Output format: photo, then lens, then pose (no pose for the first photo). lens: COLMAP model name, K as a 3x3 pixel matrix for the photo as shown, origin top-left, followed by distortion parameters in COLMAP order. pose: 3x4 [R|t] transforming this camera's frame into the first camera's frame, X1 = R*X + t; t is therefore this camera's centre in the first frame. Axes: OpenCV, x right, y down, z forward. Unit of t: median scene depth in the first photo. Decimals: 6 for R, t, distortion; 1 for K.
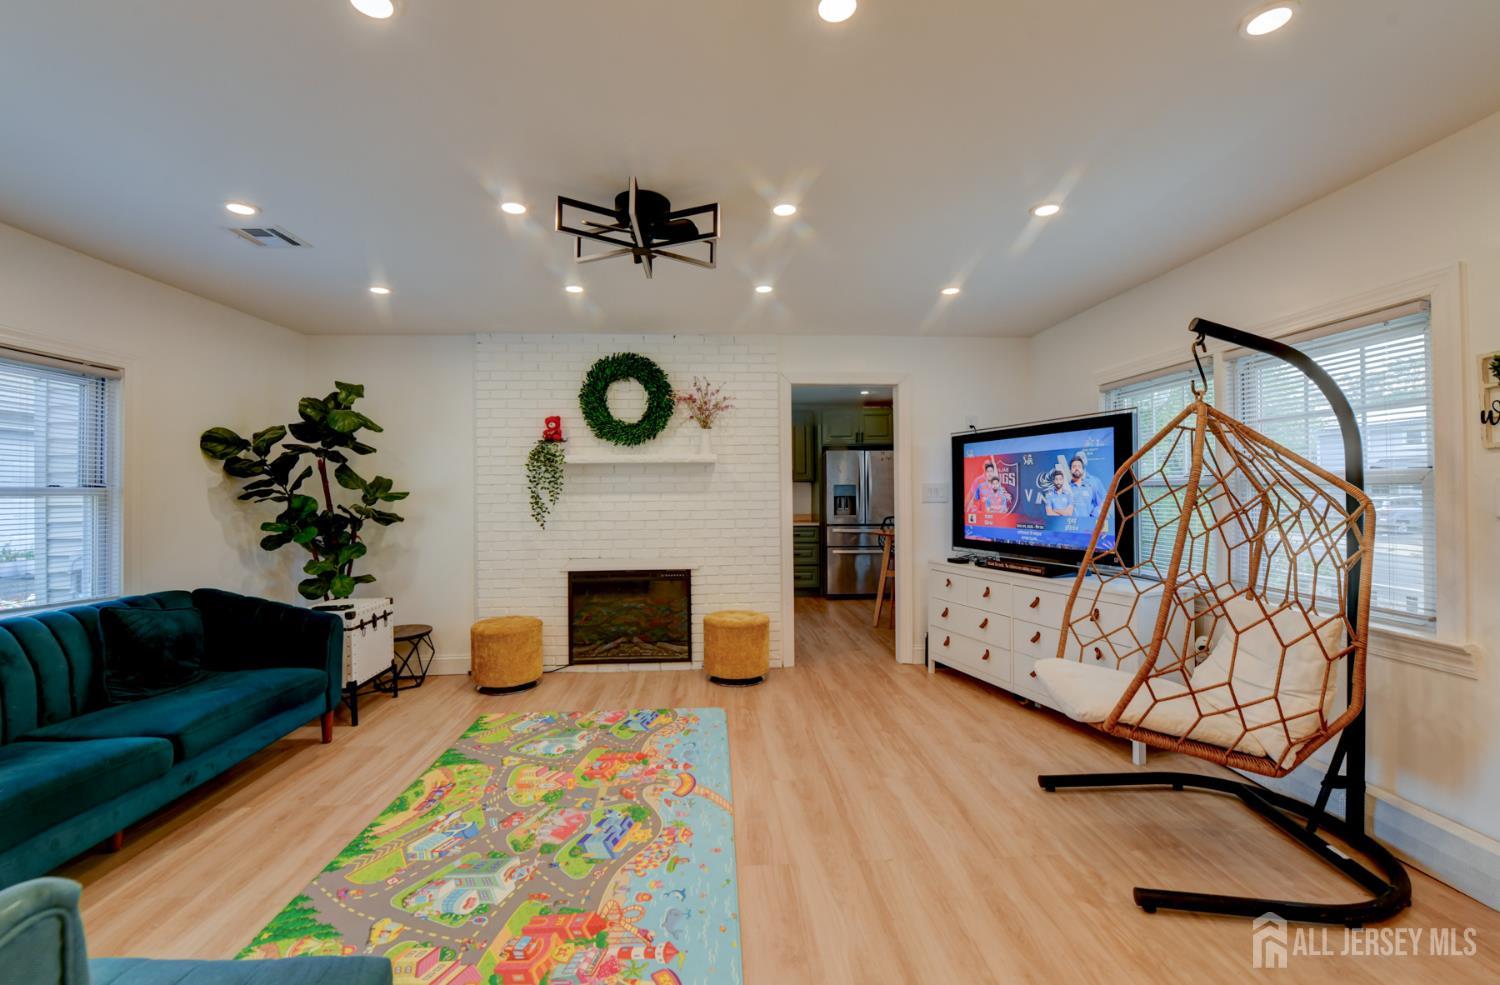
lens RADIAL K [[599.7, 0, 733.7], [0, 599.7, 481.5], [0, 0, 1]] dist [-0.019963, -0.000196]
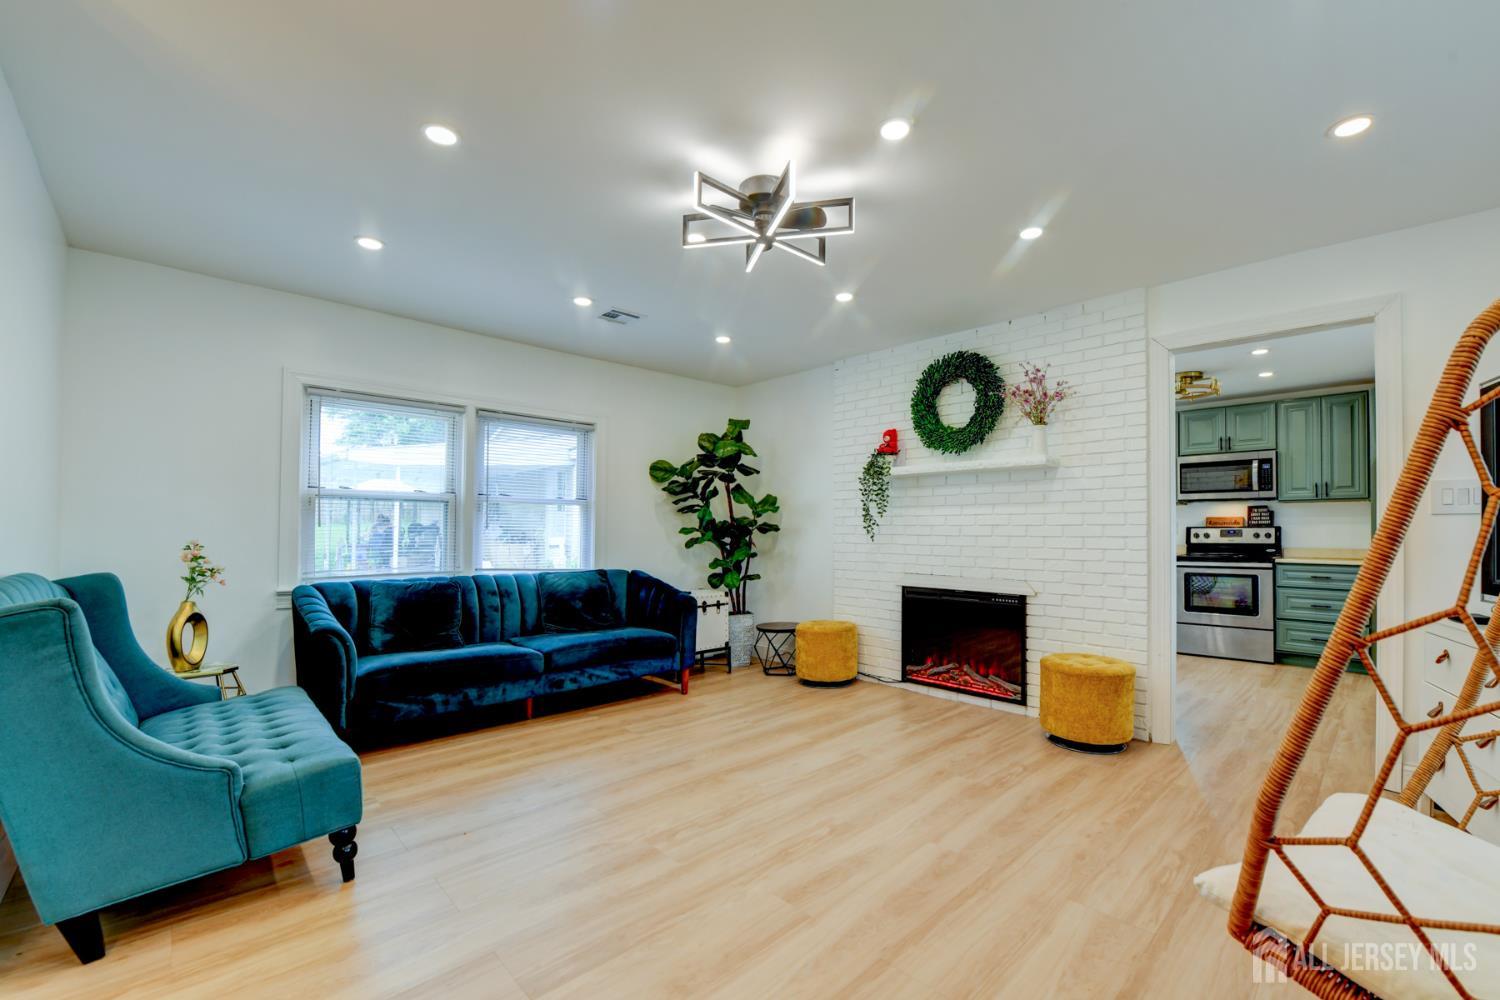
lens RADIAL K [[606.5, 0, 799.5], [0, 606.5, 518.3], [0, 0, 1]] dist [-0.018195, -0.000277]
pose [[0.689494, -0.001191, -0.724290, 0.480545], [-0.000354, 0.999998, -0.001982, 0.060801], [0.724291, 0.001623, 0.689493, 0.282657]]
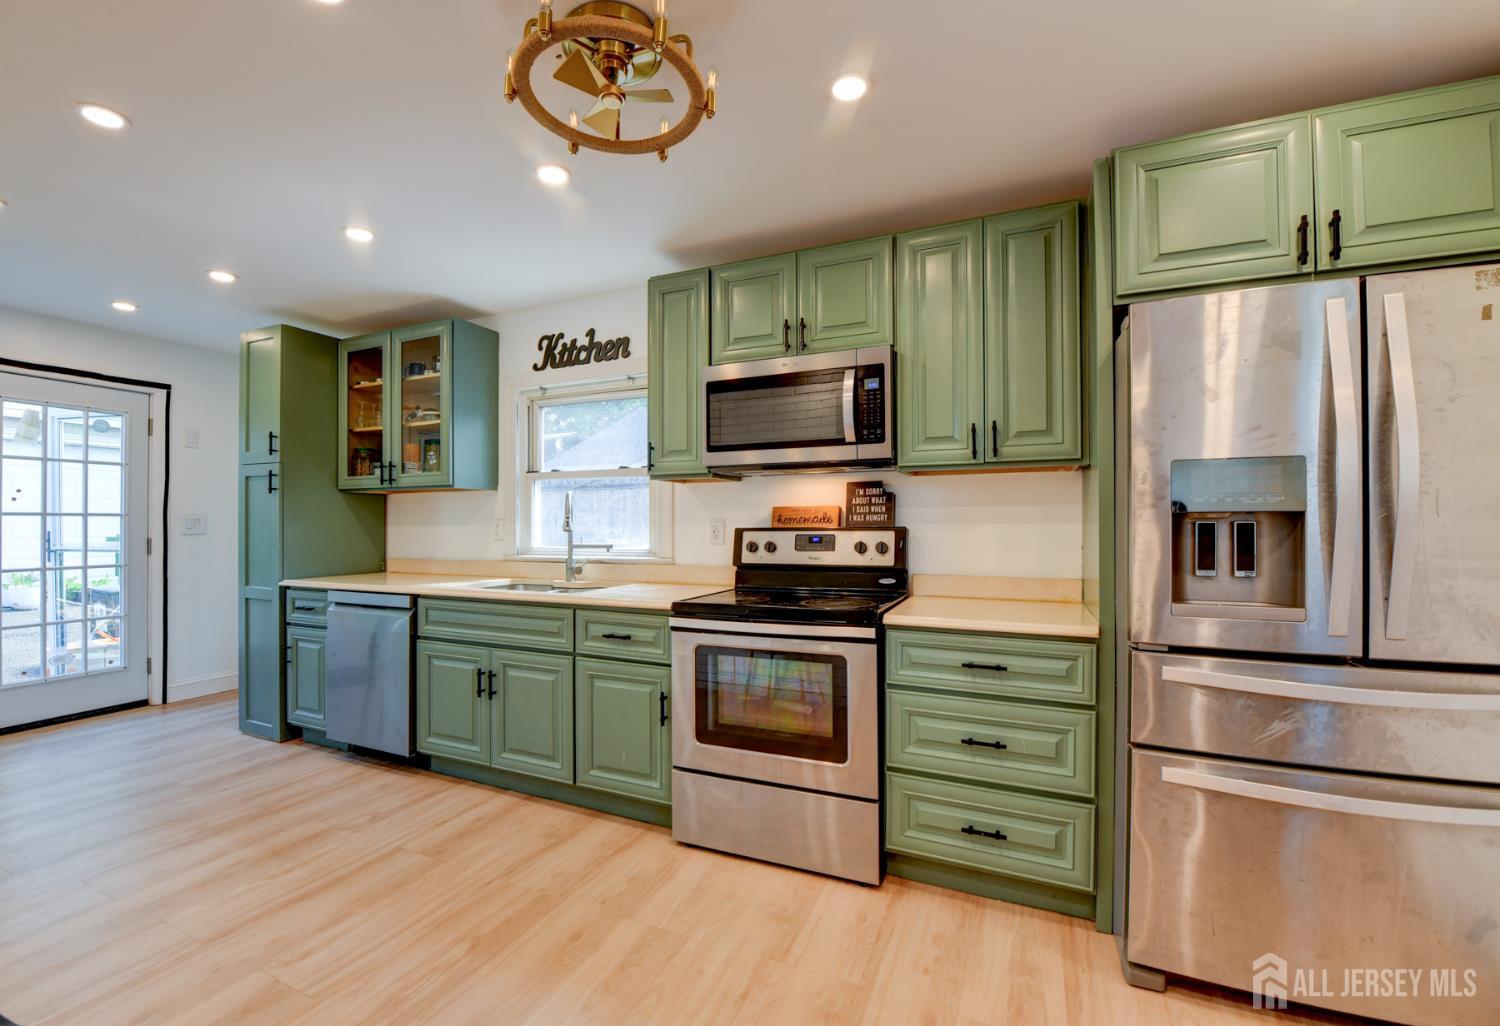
lens RADIAL K [[632.4, 0, 731.5], [0, 632.4, 516.4], [0, 0, 1]] dist [-0.001033, -0.006341]
pose [[0.892082, 0.004138, -0.451855, 0.333190], [0.000725, 0.999944, 0.010589, 0.056859], [0.451874, -0.009774, 0.892028, 1.854452]]
